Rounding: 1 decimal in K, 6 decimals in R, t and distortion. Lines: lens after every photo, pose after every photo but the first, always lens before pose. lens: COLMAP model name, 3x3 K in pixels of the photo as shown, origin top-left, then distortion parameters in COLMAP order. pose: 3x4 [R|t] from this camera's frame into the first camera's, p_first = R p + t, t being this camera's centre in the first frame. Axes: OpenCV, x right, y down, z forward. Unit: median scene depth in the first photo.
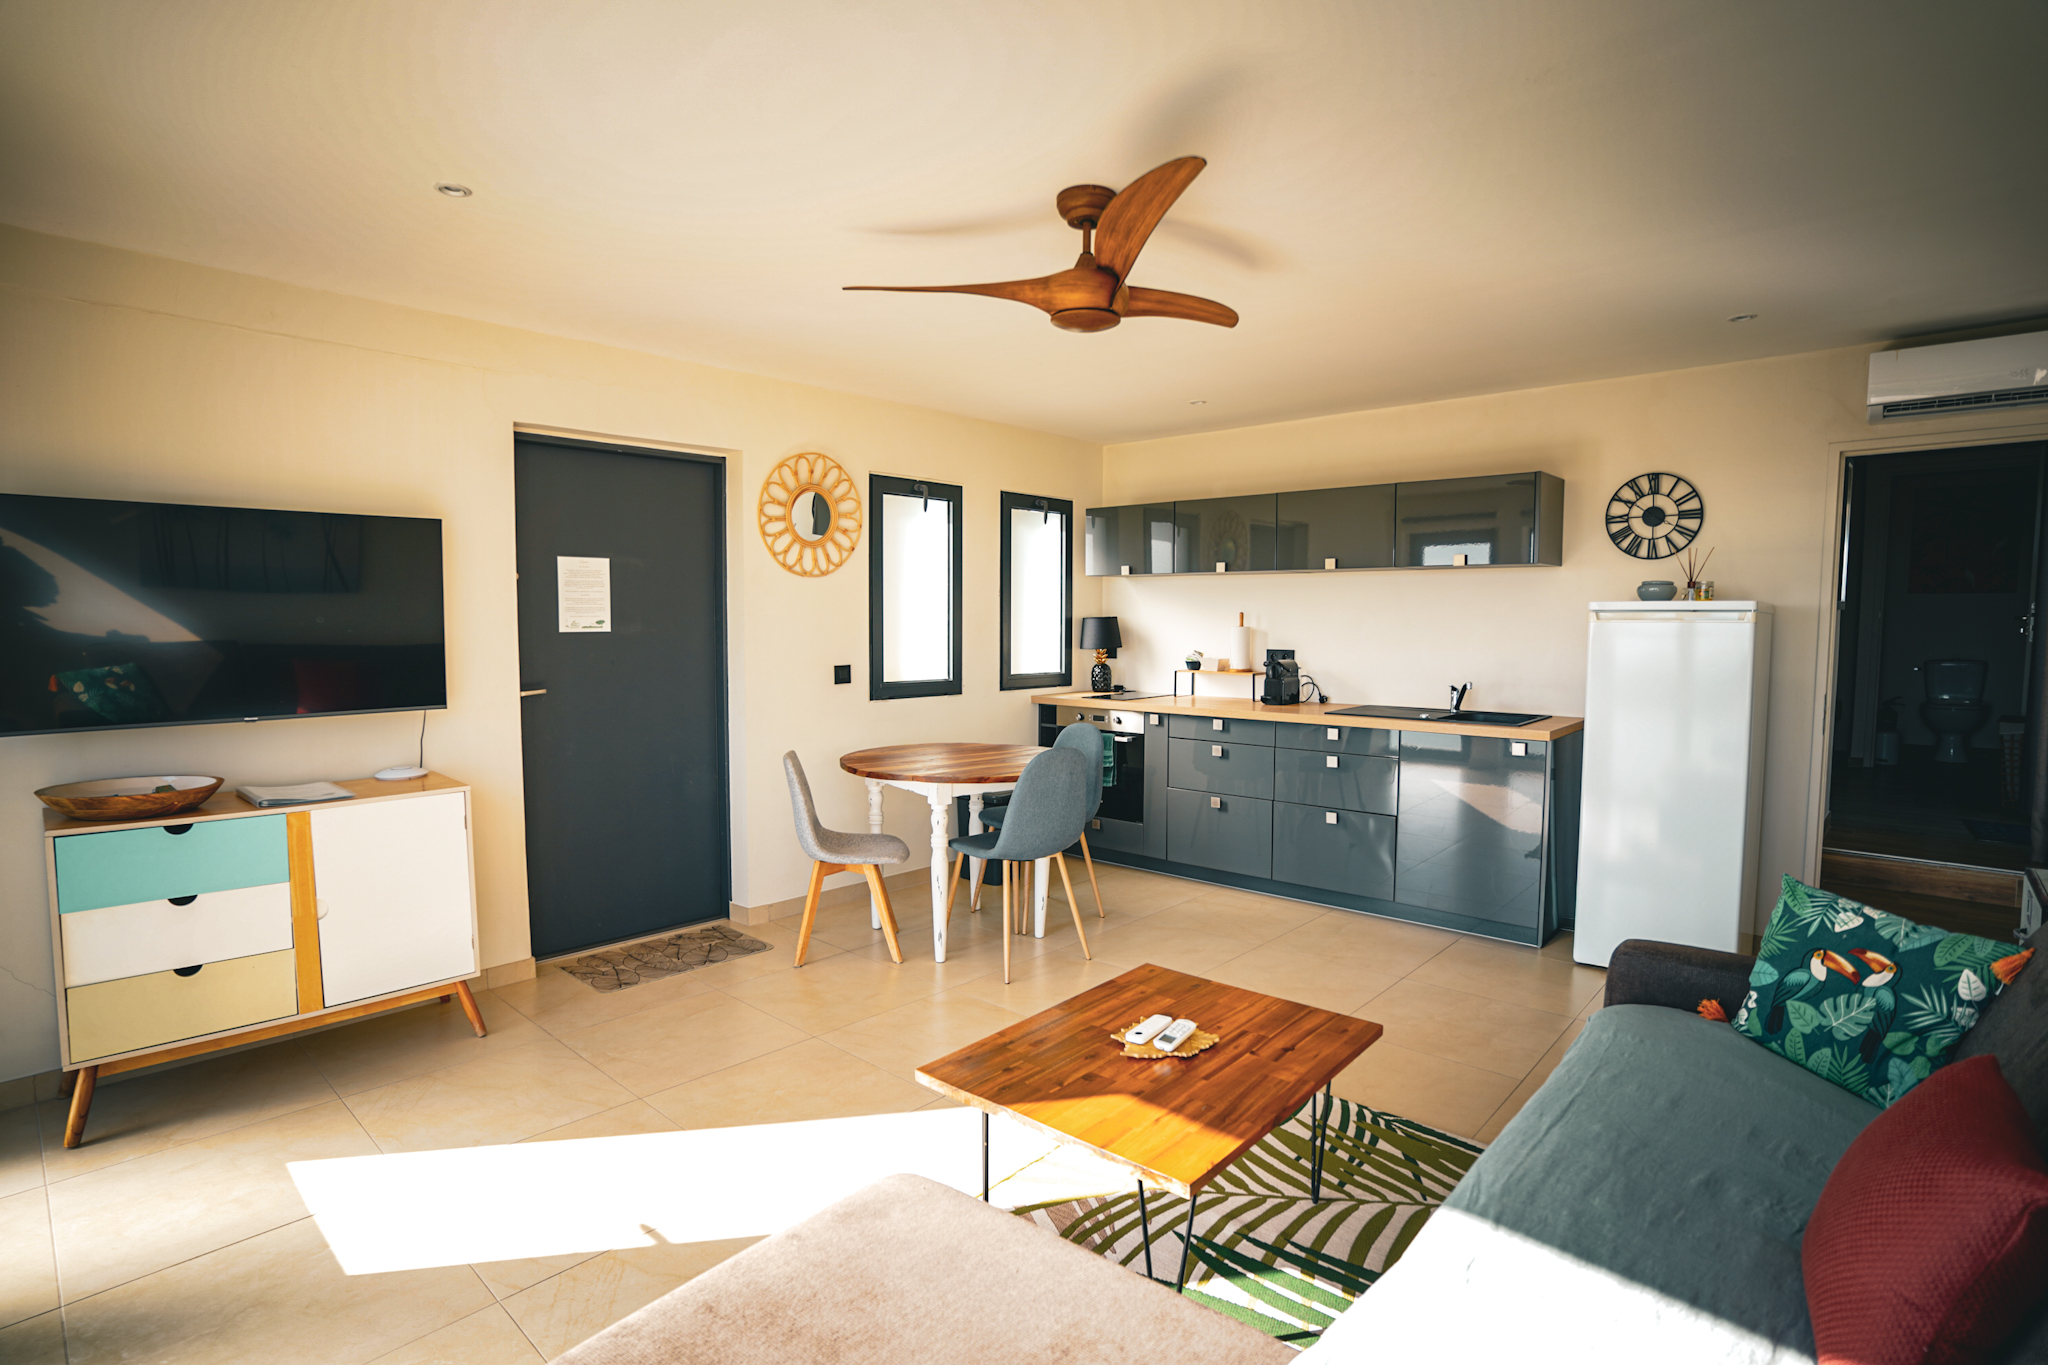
lens RADIAL K [[1004.5, 0, 1027.1], [0, 1004.5, 685.1], [0, 0, 1]] dist [-0.058547, 0.016232]
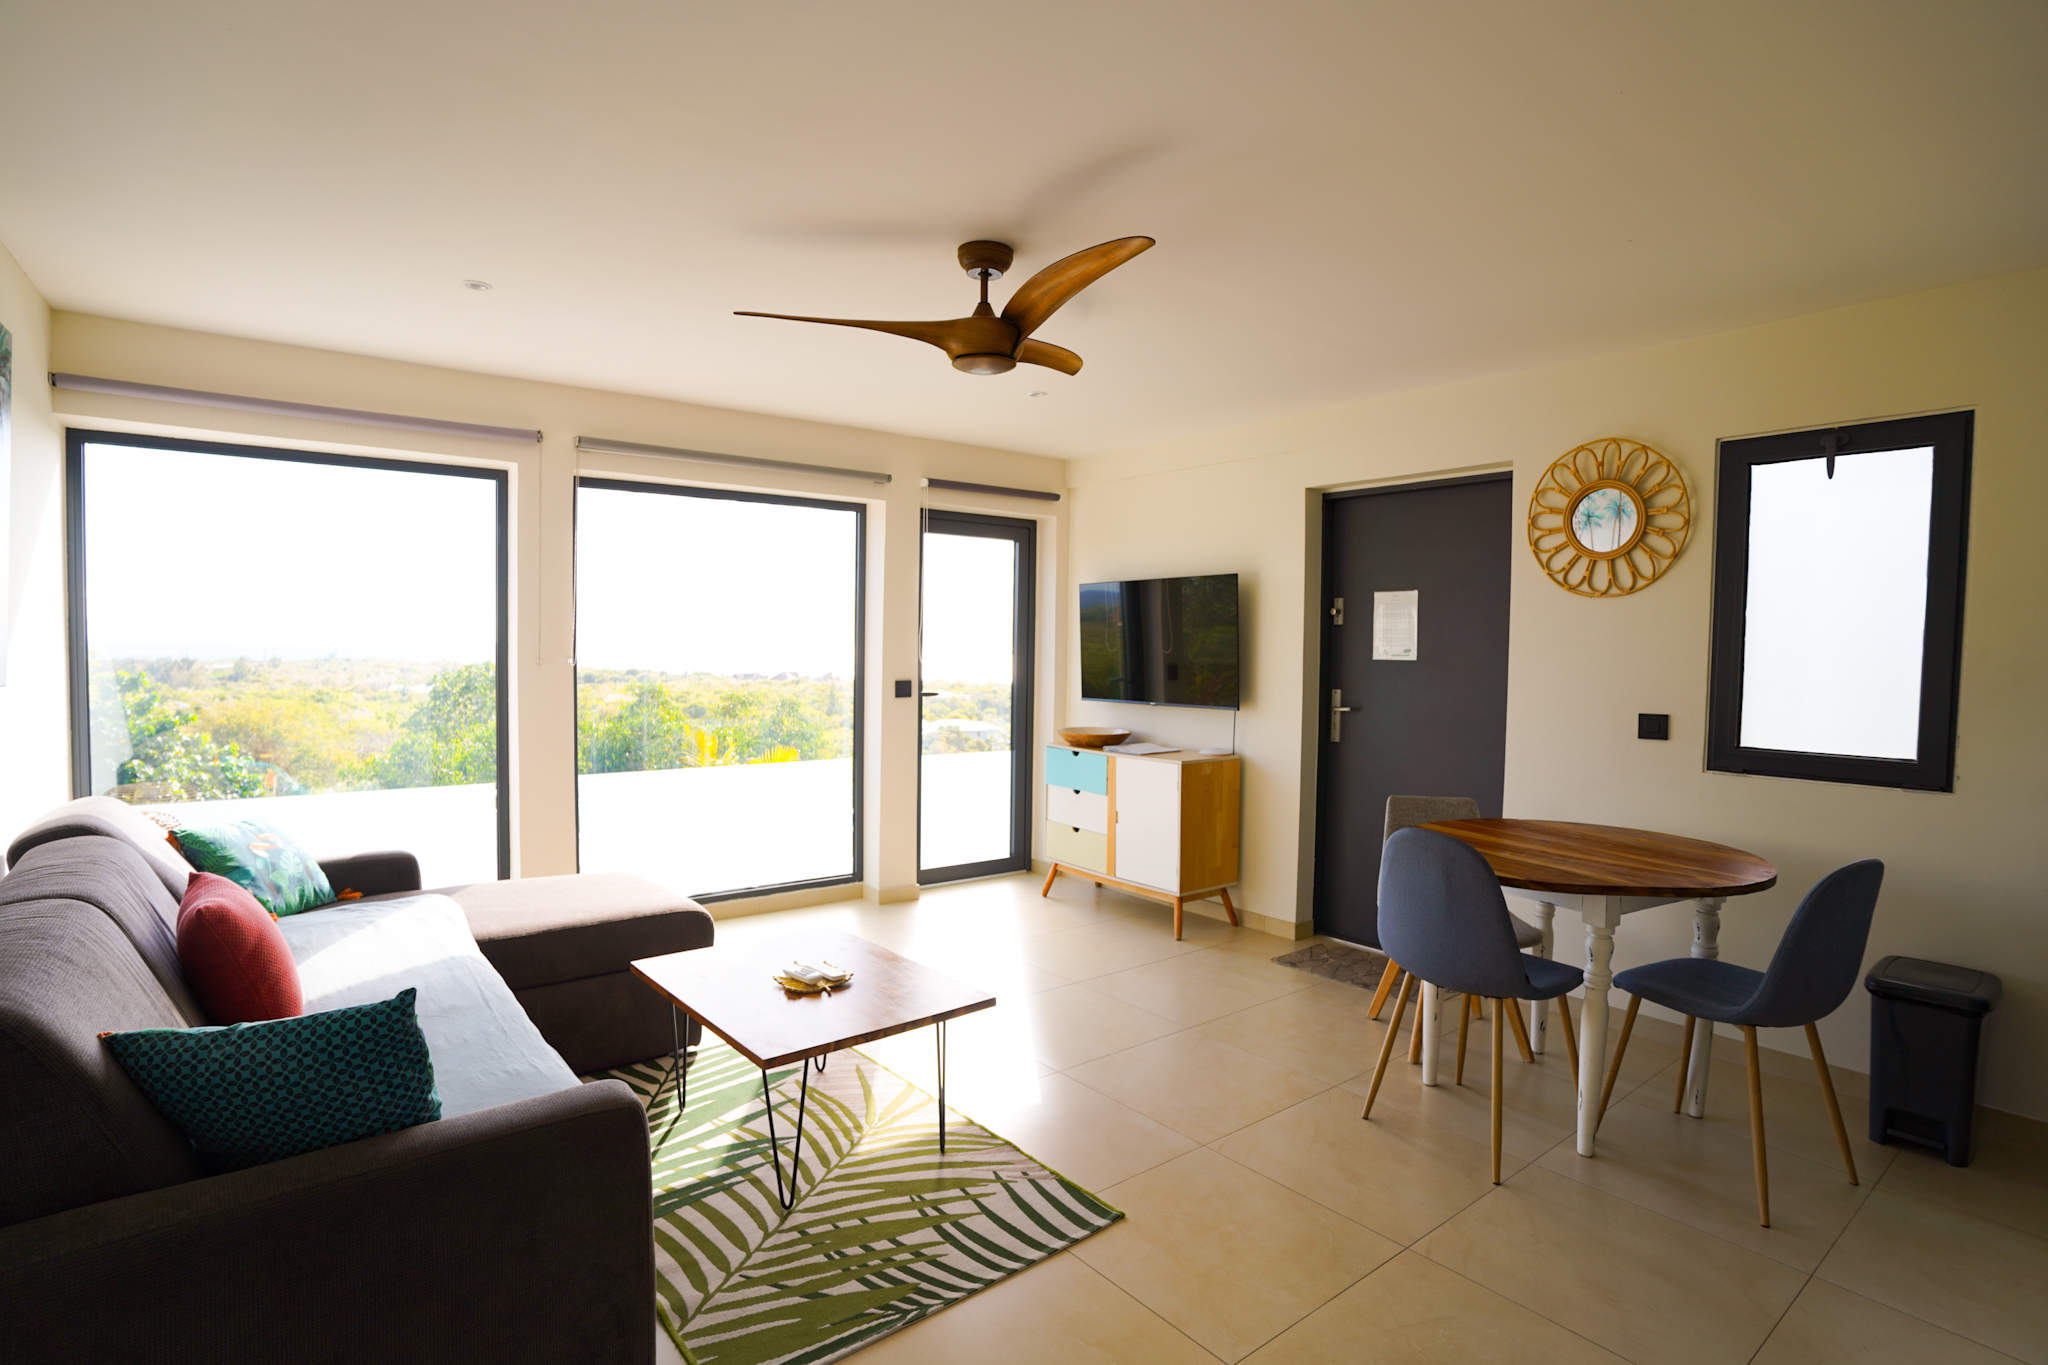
lens RADIAL K [[1004.5, 0, 1027.2], [0, 1004.5, 690.4], [0, 0, 1]] dist [-0.058547, 0.016232]
pose [[-0.161579, 0.038958, -0.986091, 0.634692], [-0.078883, 0.995513, 0.052256, -0.041066], [0.983702, 0.086229, -0.157781, 0.698163]]
